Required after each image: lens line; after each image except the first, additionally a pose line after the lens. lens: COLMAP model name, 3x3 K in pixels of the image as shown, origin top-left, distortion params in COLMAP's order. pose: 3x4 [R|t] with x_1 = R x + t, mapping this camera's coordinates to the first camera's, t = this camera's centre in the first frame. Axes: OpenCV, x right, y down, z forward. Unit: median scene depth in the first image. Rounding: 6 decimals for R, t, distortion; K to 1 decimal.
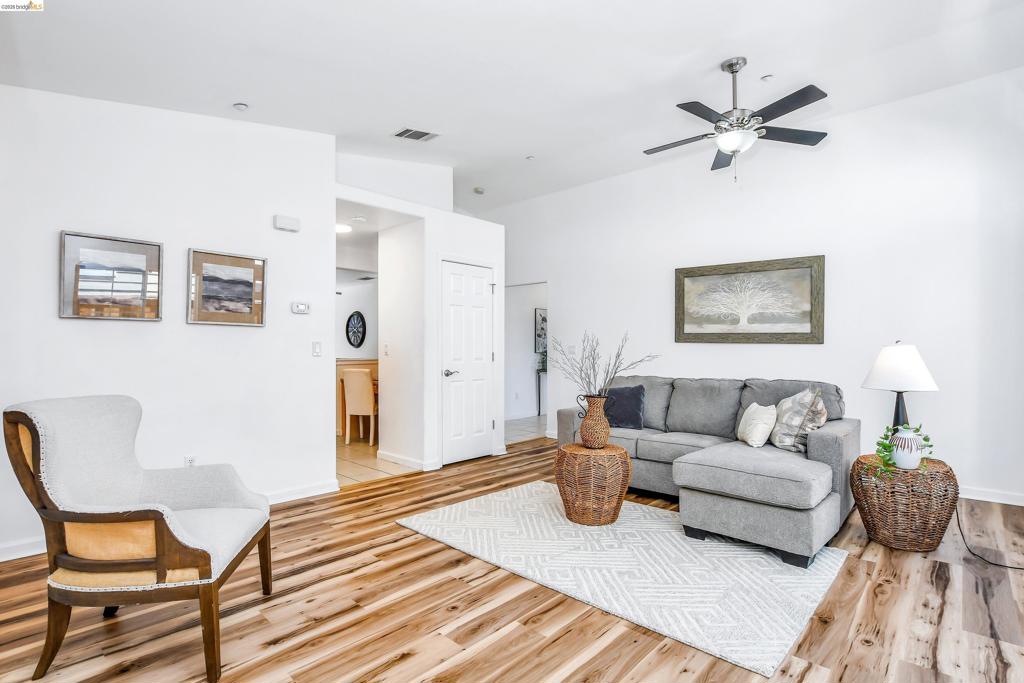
lens RADIAL K [[484.1, 0, 509.4], [0, 484.1, 348.9], [0, 0, 1]] dist [-0.027423, 0.000374]
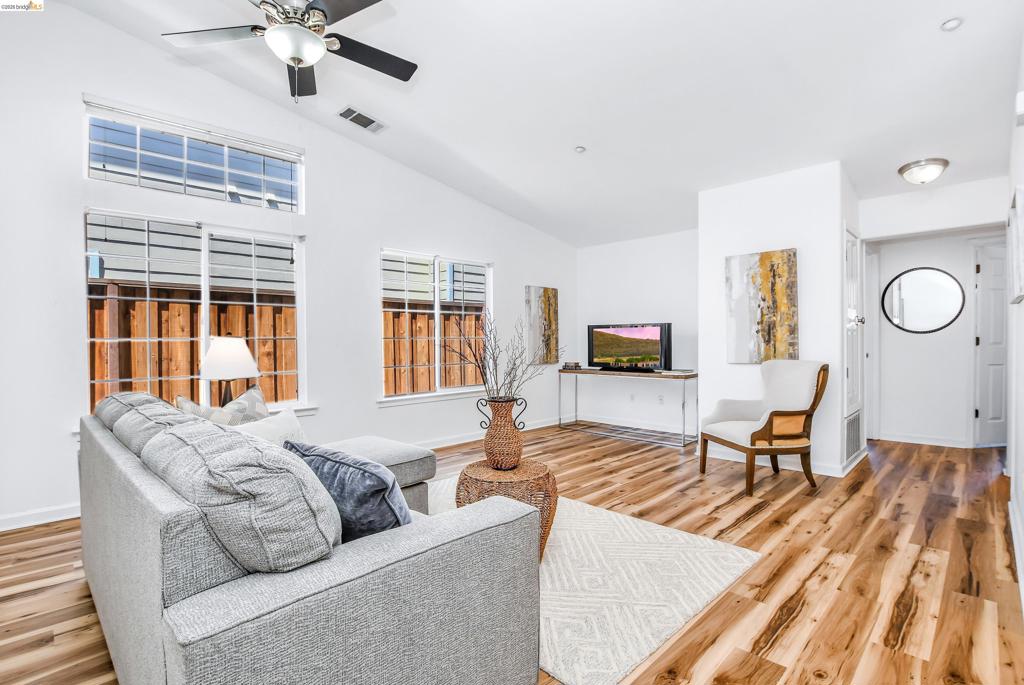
lens RADIAL K [[484.1, 0, 509.4], [0, 484.1, 349.9], [0, 0, 1]] dist [-0.027423, 0.000374]
pose [[-0.999339, 0.010197, 0.034903, 0.169781], [0.010855, 0.999766, 0.018717, 0.008248], [-0.034704, 0.019083, -0.999215, 2.145215]]
